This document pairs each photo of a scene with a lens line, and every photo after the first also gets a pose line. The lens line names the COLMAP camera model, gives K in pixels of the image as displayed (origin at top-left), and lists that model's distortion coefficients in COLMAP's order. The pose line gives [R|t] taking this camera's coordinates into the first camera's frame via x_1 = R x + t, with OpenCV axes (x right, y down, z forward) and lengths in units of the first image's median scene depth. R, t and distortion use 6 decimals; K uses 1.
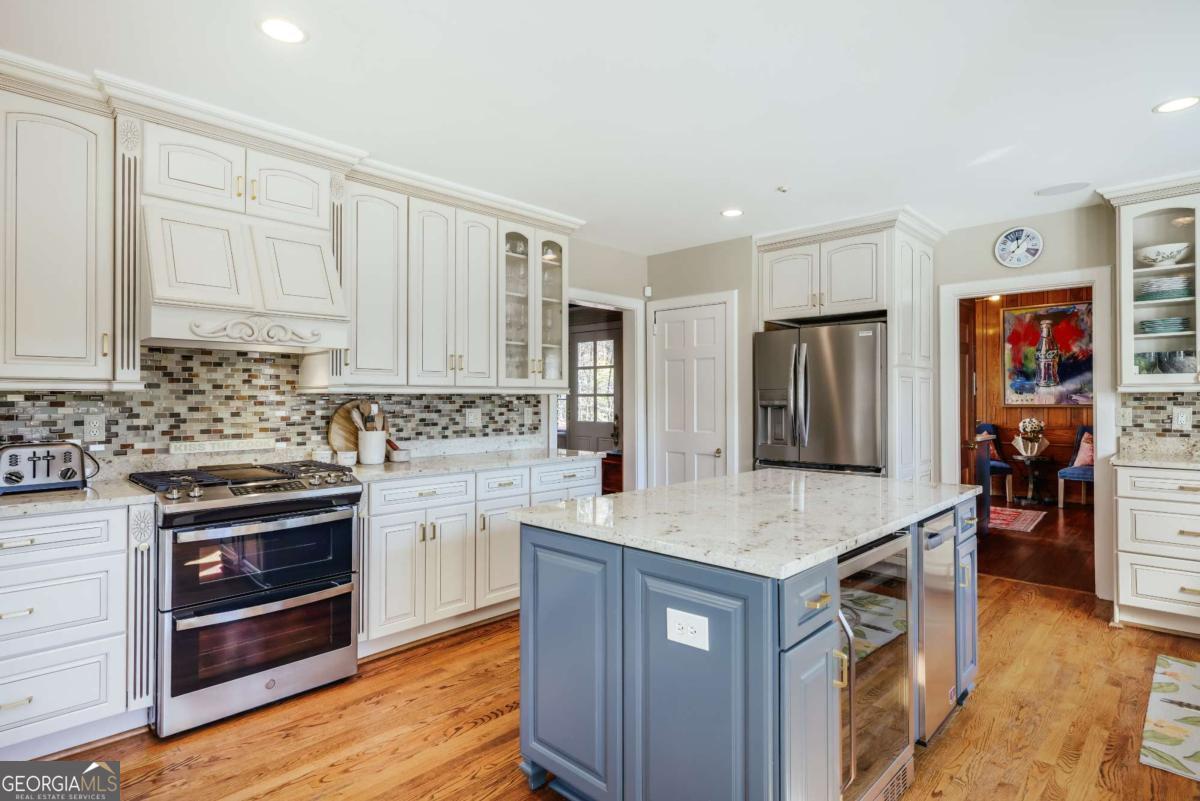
lens RADIAL K [[613.4, 0, 600.3], [0, 613.4, 400.2], [0, 0, 1]] dist [0.007211, 0.000194]
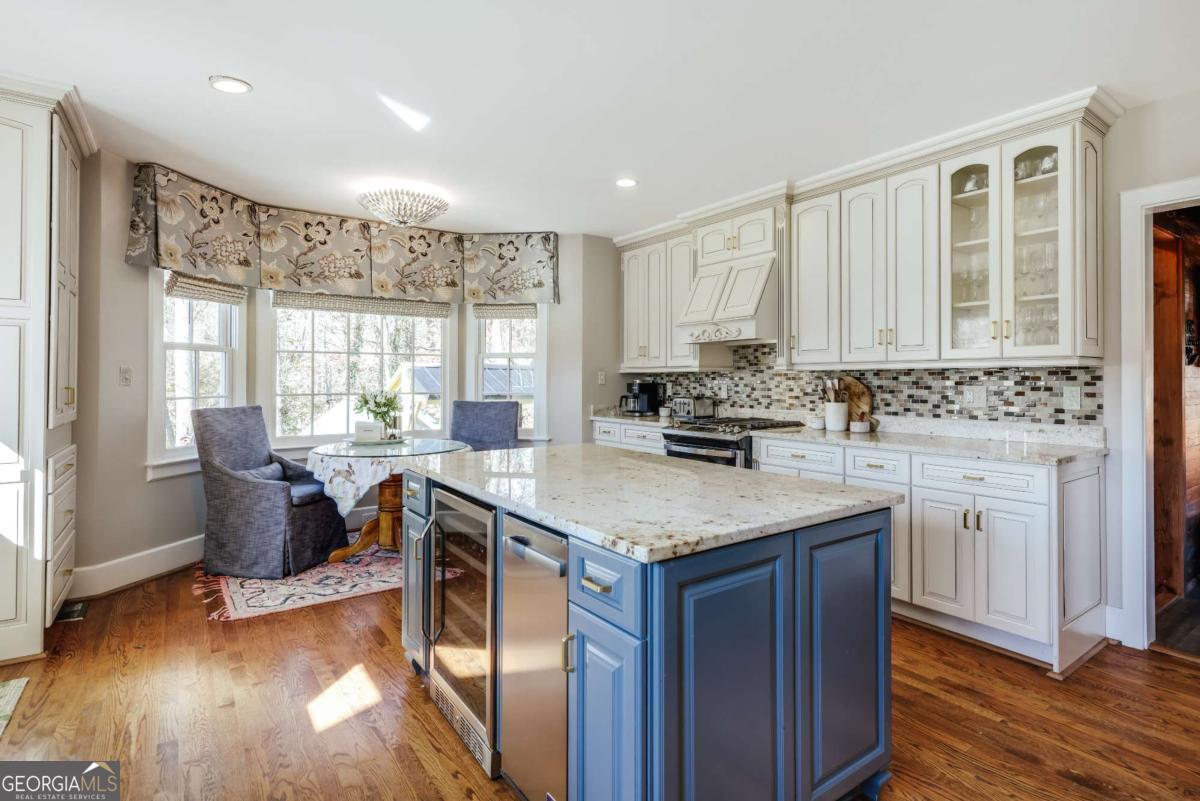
lens RADIAL K [[574.5, 0, 601.4], [0, 574.5, 399.8], [0, 0, 1]] dist [-0.044990, -0.000737]
pose [[-0.182106, 0.040609, -0.982440, 0.692530], [0.006684, 0.999175, 0.040062, -0.001517], [0.983256, 0.000729, -0.182227, 0.679340]]
